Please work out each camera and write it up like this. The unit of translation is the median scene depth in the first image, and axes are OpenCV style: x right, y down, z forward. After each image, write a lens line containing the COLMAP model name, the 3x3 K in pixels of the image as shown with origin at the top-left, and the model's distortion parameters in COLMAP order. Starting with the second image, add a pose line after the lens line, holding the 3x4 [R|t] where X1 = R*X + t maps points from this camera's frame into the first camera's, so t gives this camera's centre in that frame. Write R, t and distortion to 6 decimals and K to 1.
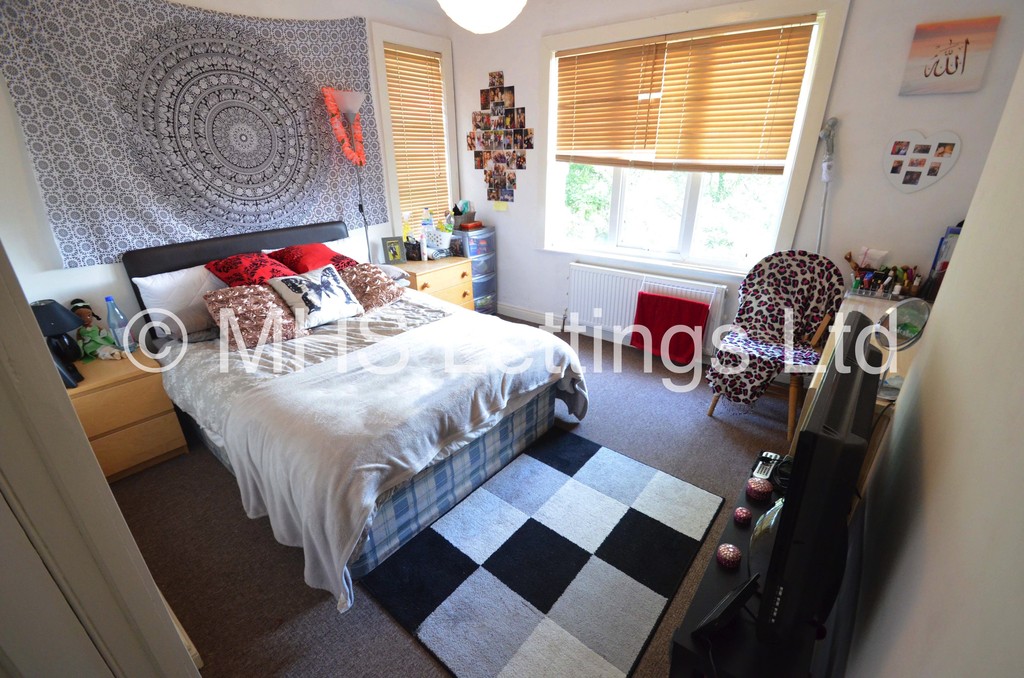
lens RADIAL K [[449.8, 0, 517.9], [0, 449.8, 341.0], [0, 0, 1]] dist [0.023326, -0.021437]
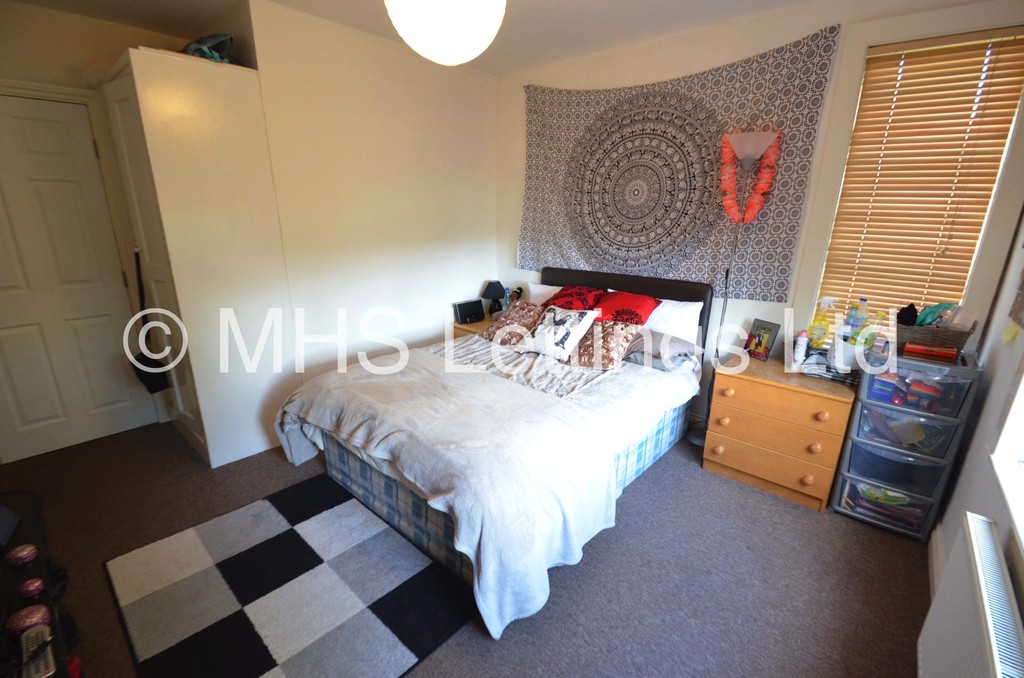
lens RADIAL K [[449.8, 0, 517.9], [0, 449.8, 341.0], [0, 0, 1]] dist [0.023326, -0.021437]
pose [[-0.042142, 0.292359, -0.955379, 0.569546], [-0.403747, 0.869691, 0.283947, -0.330423], [0.913900, 0.397698, 0.081389, 0.793035]]
